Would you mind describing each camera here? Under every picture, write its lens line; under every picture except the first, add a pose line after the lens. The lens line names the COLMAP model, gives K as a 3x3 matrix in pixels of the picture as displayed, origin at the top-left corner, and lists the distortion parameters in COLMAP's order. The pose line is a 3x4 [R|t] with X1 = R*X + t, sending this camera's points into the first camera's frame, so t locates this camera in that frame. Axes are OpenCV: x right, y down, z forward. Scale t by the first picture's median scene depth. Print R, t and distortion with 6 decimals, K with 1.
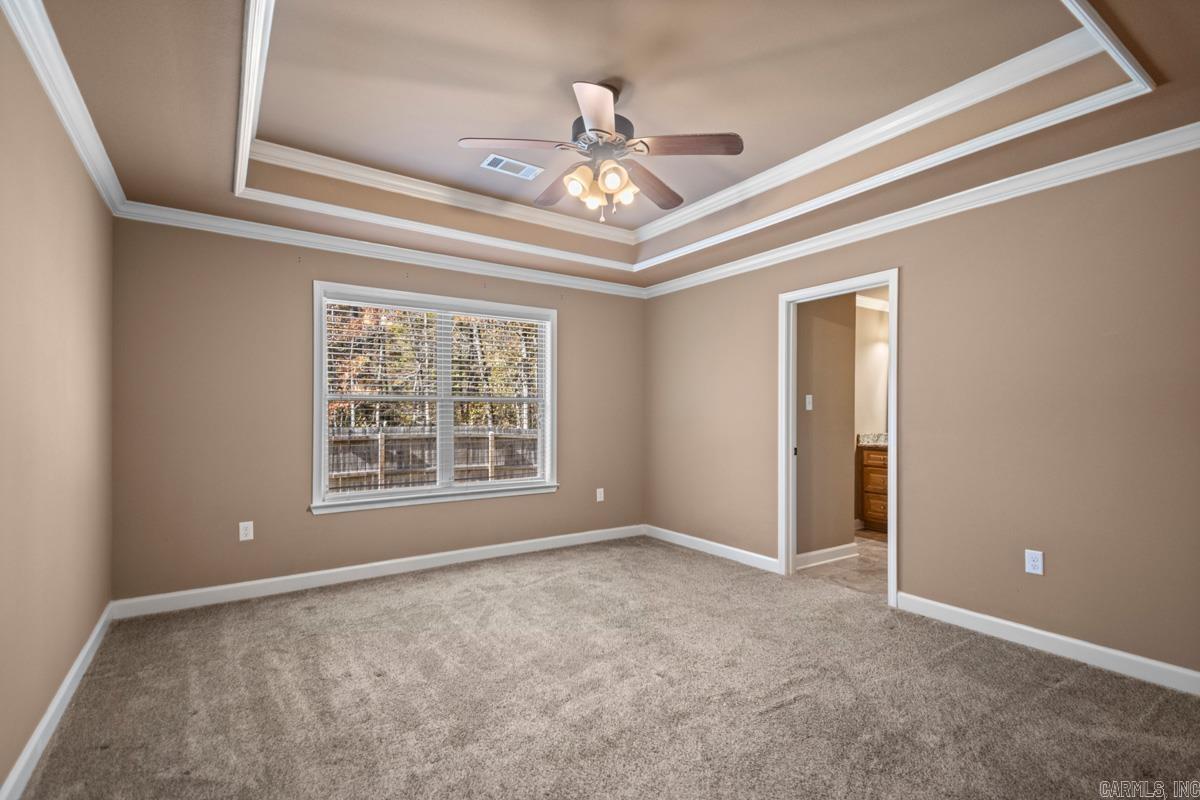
lens RADIAL K [[565.6, 0, 610.5], [0, 565.6, 411.4], [0, 0, 1]] dist [0.003103, -0.000221]
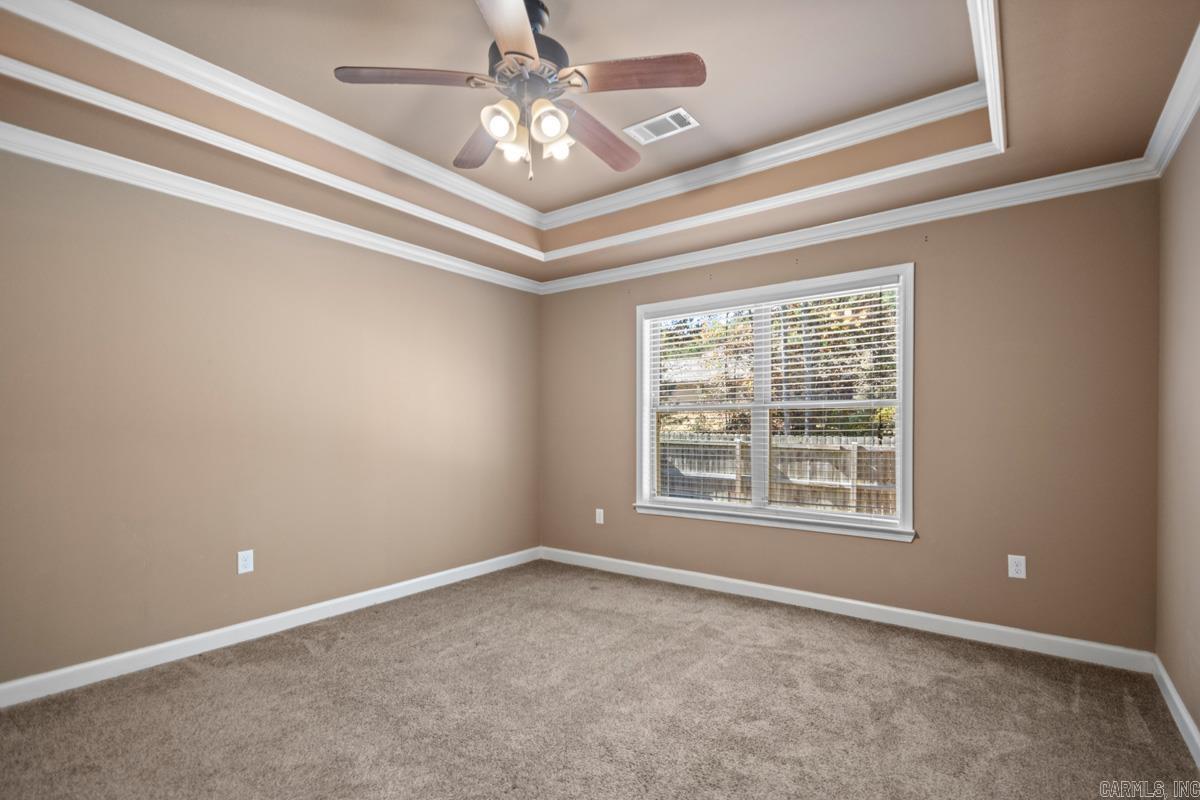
lens RADIAL K [[566.0, 0, 604.5], [0, 566.0, 431.8], [0, 0, 1]] dist [0.020039, -0.000123]
pose [[0.314991, 0.018591, -0.948912, 0.537734], [0.011532, 0.999659, 0.023414, -0.007333], [0.949025, -0.018318, 0.314670, 0.588052]]
